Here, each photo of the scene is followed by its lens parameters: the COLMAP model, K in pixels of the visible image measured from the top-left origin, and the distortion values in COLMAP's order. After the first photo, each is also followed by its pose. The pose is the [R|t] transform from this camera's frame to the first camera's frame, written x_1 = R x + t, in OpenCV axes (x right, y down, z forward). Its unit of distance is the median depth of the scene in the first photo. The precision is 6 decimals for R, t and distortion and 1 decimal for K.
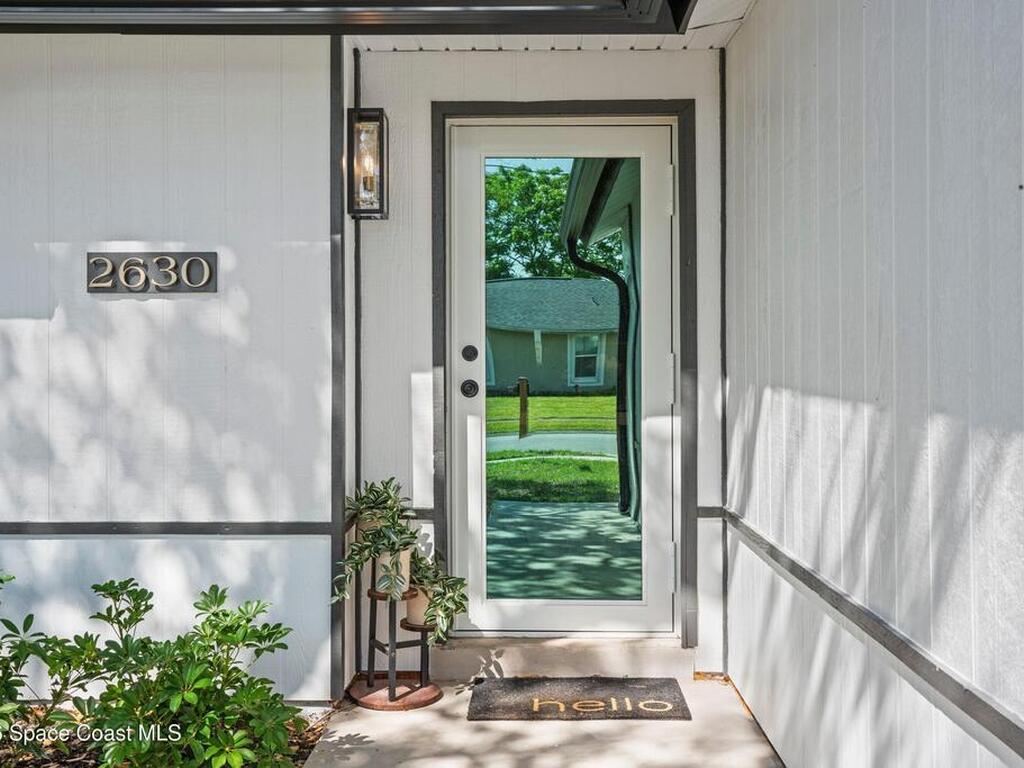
lens RADIAL K [[1039.8, 0, 512.0], [0, 1039.8, 384.0], [0, 0, 1]] dist [0.011941, 0.003428]
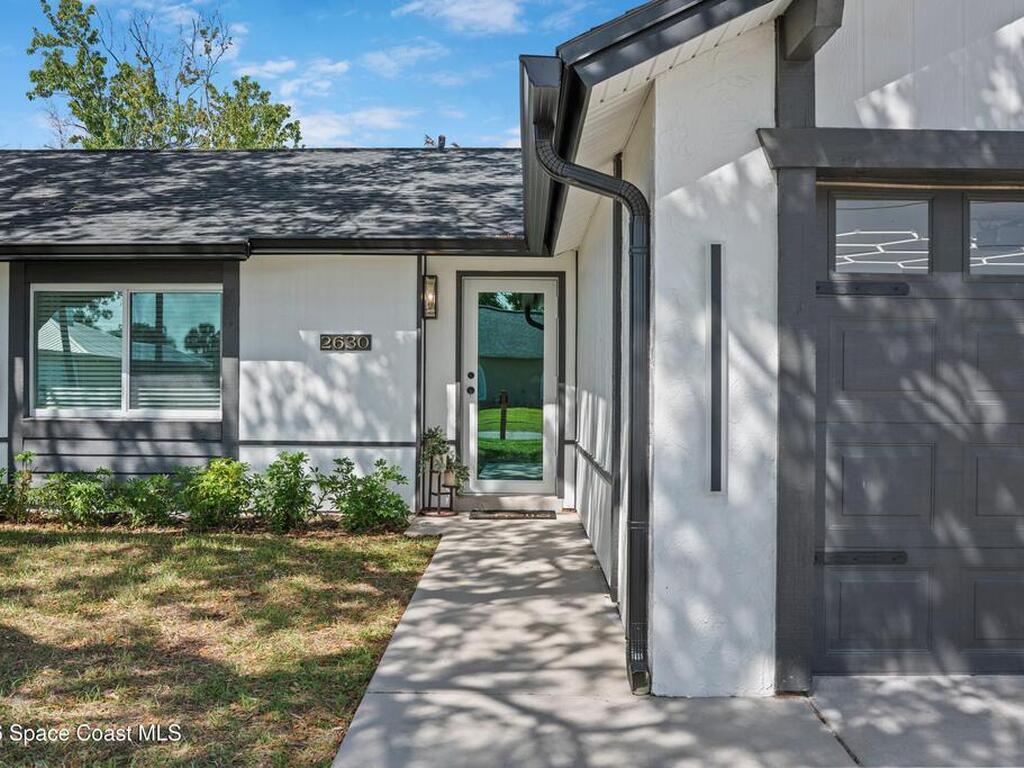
lens RADIAL K [[915.6, 0, 512.0], [0, 915.6, 384.0], [0, 0, 1]] dist [-0.006417, -0.003006]
pose [[0.999866, 0.010083, 0.012910, 0.027215], [-0.009807, 0.999726, -0.021266, 0.034672], [-0.013121, 0.021136, 0.999691, -1.148554]]
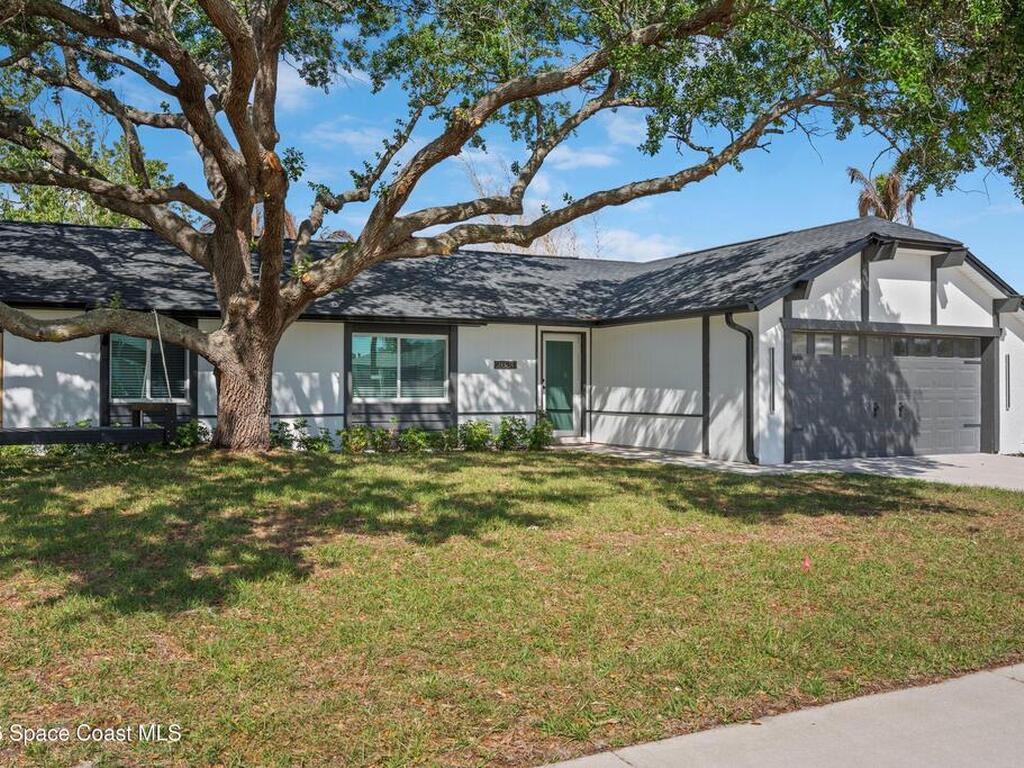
lens RADIAL K [[846.7, 0, 512.0], [0, 846.7, 384.0], [0, 0, 1]] dist [0.001221, 0.000289]
pose [[0.904715, 0.005950, 0.425975, -2.012866], [0.001190, 0.999863, -0.016494, 0.056260], [-0.426015, 0.015430, 0.904584, -2.711860]]
